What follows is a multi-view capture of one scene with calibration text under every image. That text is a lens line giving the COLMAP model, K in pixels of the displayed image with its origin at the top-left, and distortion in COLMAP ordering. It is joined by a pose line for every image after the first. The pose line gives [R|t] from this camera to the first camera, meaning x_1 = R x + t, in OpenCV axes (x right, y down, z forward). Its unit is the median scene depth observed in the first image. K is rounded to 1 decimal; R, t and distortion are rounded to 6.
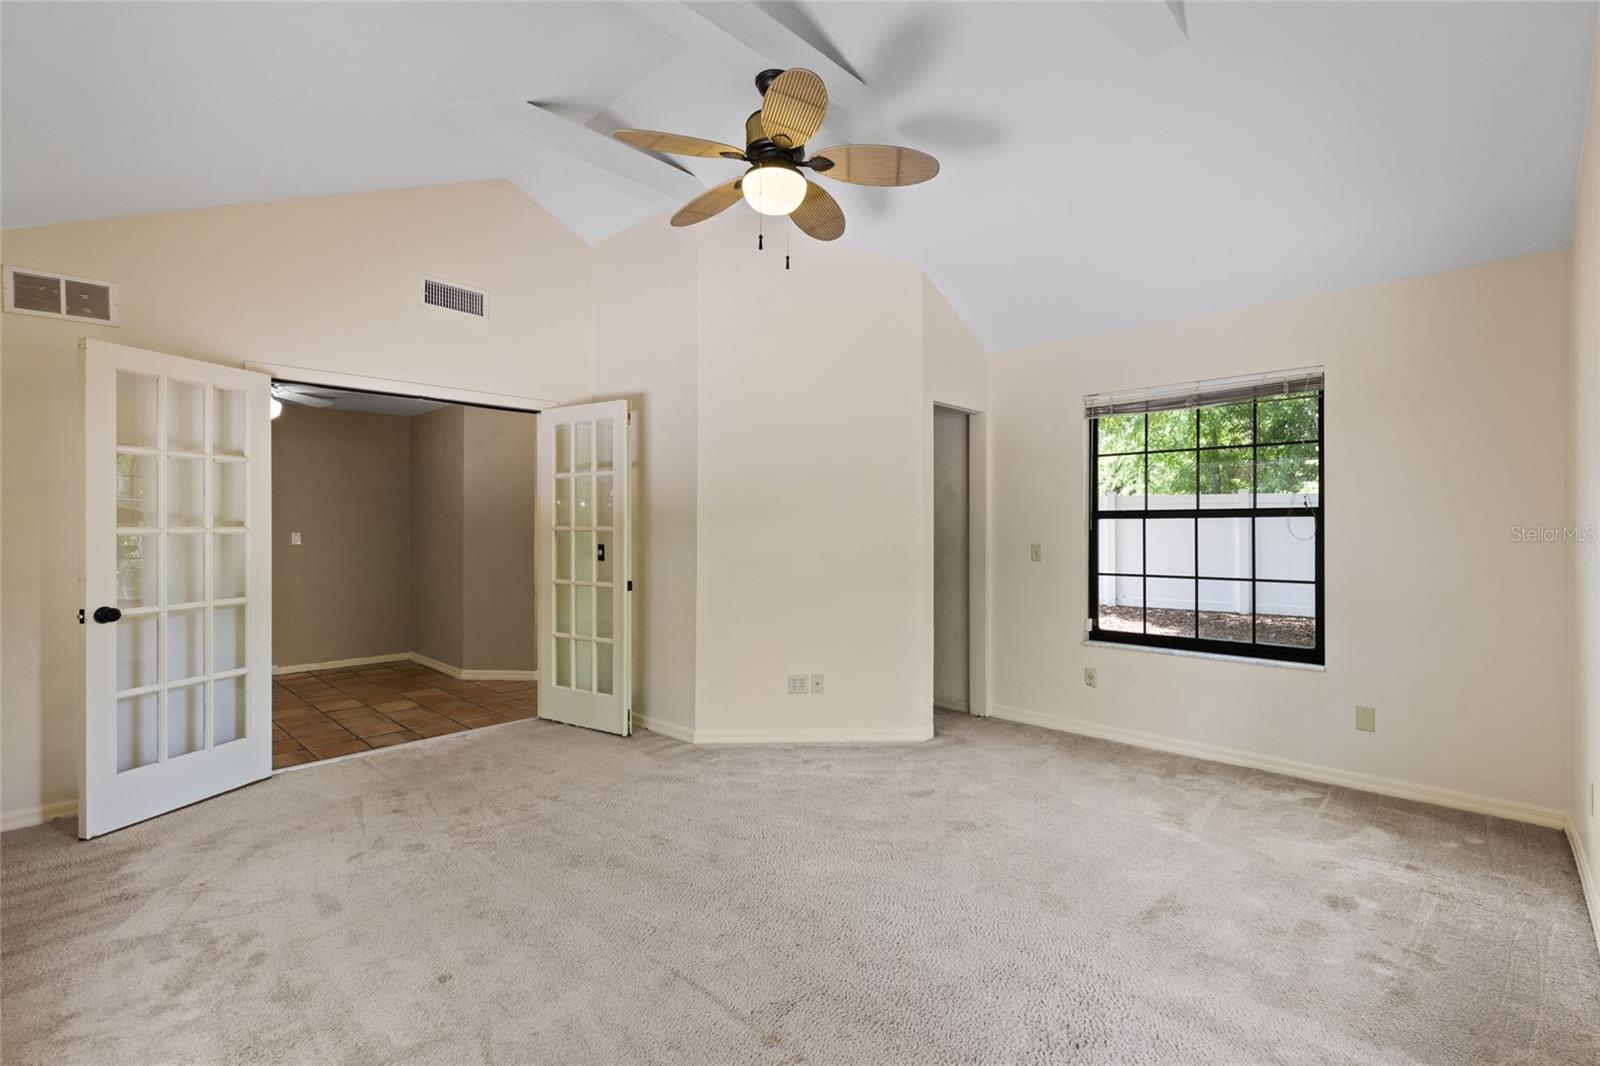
lens RADIAL K [[736.4, 0, 800.5], [0, 736.4, 530.9], [0, 0, 1]] dist [0.004327, 0.000251]
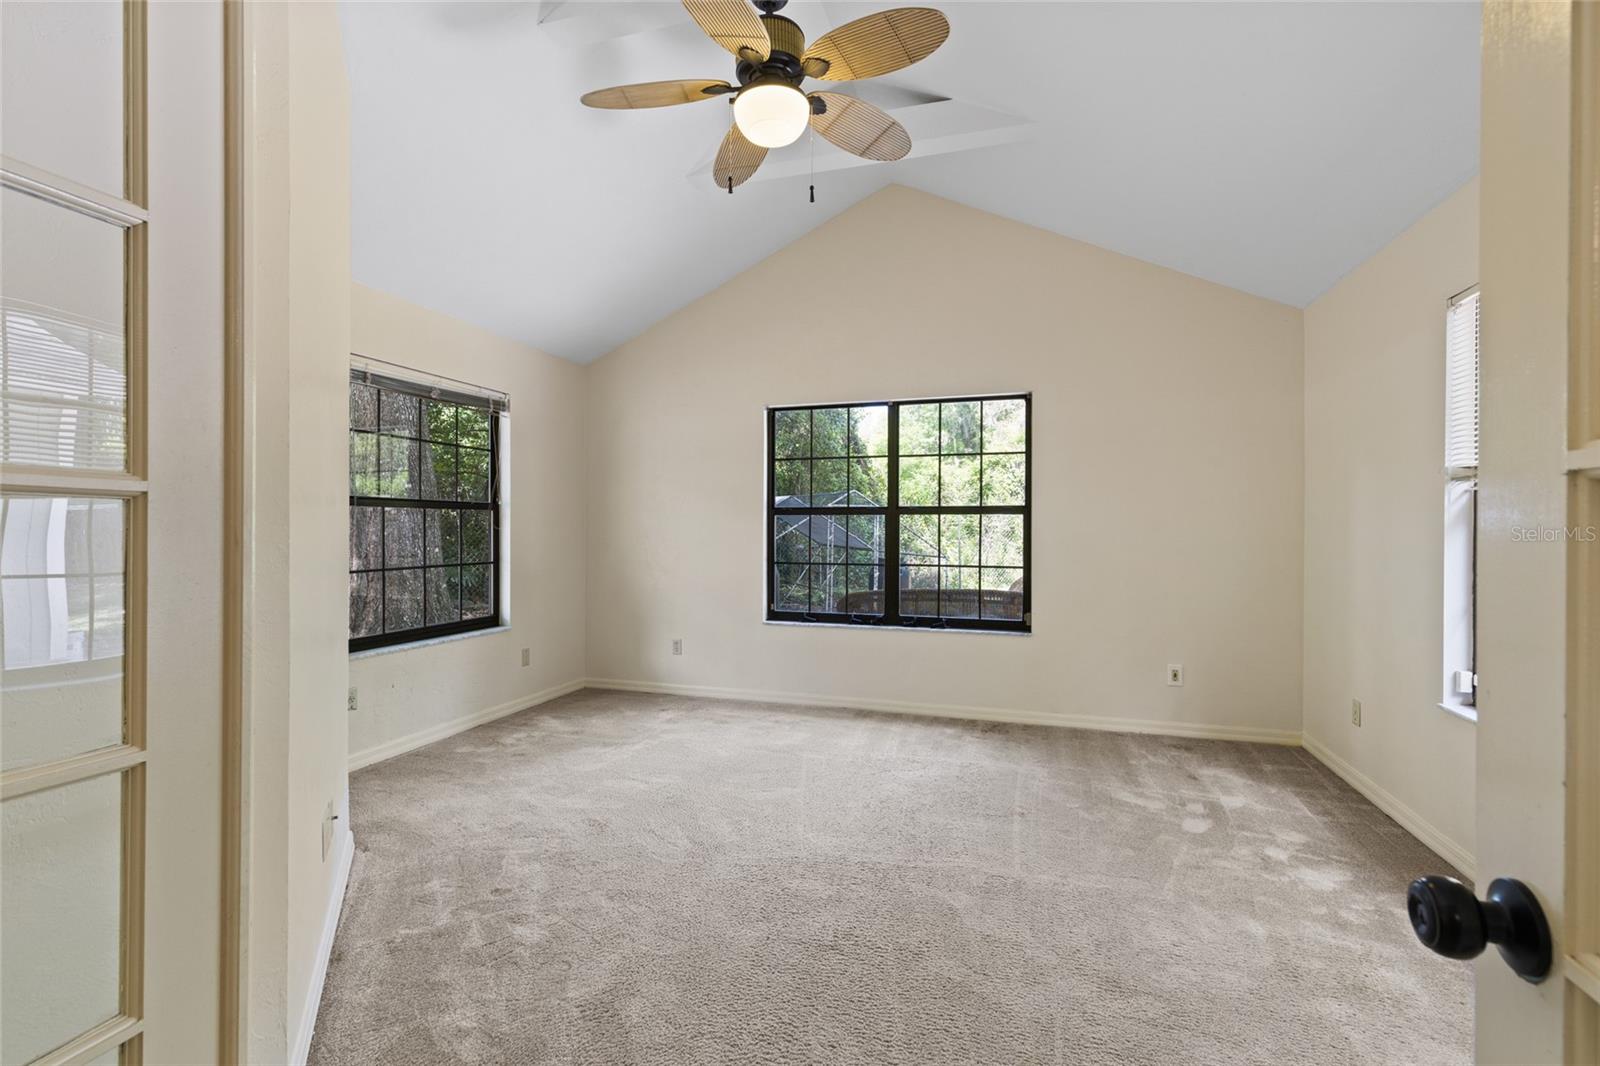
lens RADIAL K [[736.4, 0, 800.7], [0, 736.4, 525.9], [0, 0, 1]] dist [0.004327, 0.000251]
pose [[-0.437600, -0.001865, 0.899168, -0.731517], [-0.001490, 0.999998, 0.001349, 0.008338], [-0.899169, -0.000749, -0.437602, 1.190915]]
